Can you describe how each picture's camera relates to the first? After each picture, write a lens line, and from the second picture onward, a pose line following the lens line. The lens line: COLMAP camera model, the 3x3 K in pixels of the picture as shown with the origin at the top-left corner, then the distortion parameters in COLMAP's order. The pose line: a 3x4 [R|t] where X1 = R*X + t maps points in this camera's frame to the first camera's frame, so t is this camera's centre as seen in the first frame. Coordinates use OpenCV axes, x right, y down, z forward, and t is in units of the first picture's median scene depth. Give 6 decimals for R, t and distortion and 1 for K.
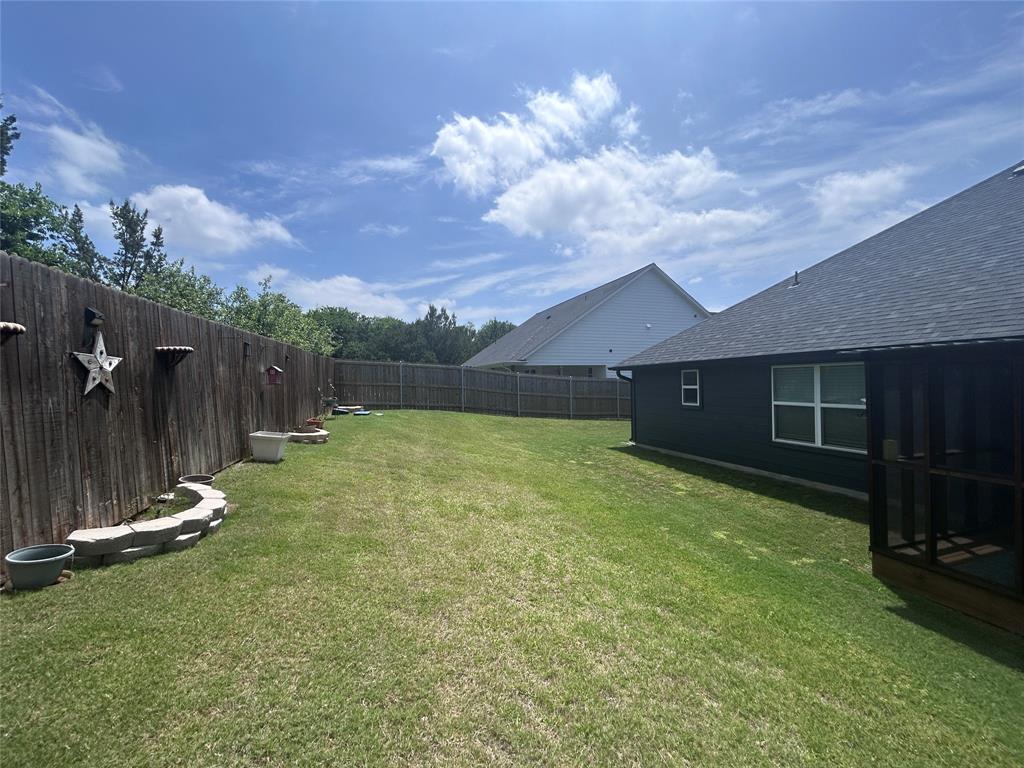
lens RADIAL K [[416.8, 0, 512.0], [0, 416.8, 384.0], [0, 0, 1]] dist [-0.001014, -0.000066]
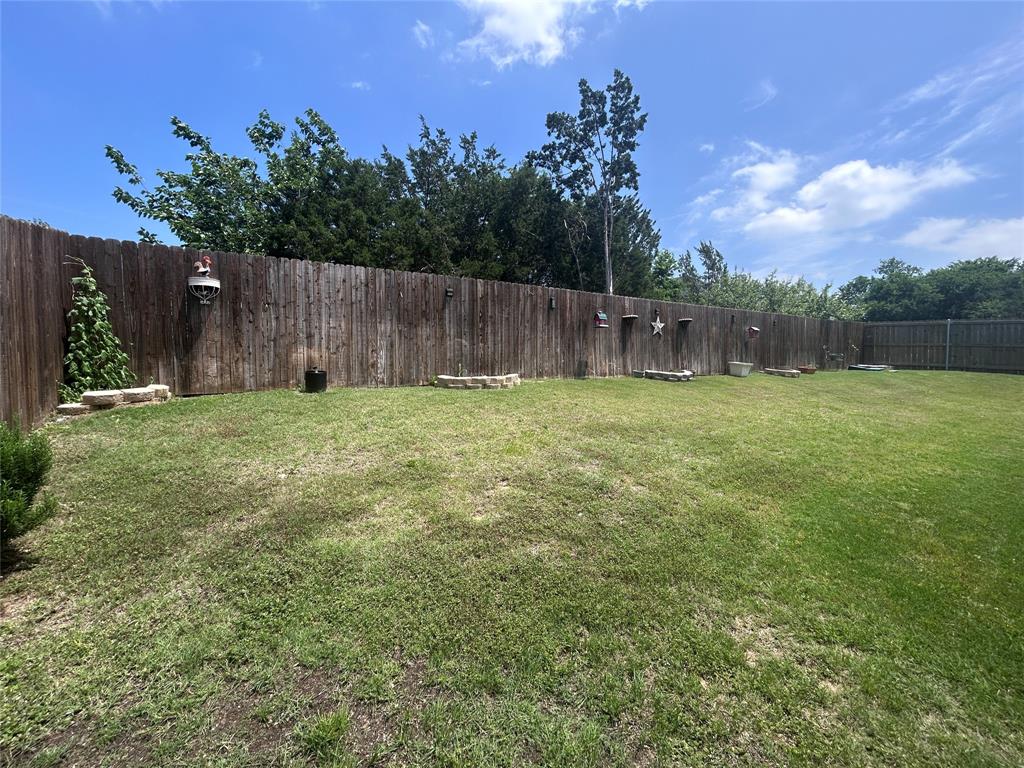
lens RADIAL K [[416.8, 0, 512.0], [0, 416.8, 384.0], [0, 0, 1]] dist [-0.001014, -0.000066]
pose [[0.282915, 0.059859, -0.957275, 1.102908], [-0.010546, 0.998184, 0.059300, 0.136027], [0.959087, -0.006681, 0.283032, -0.611929]]
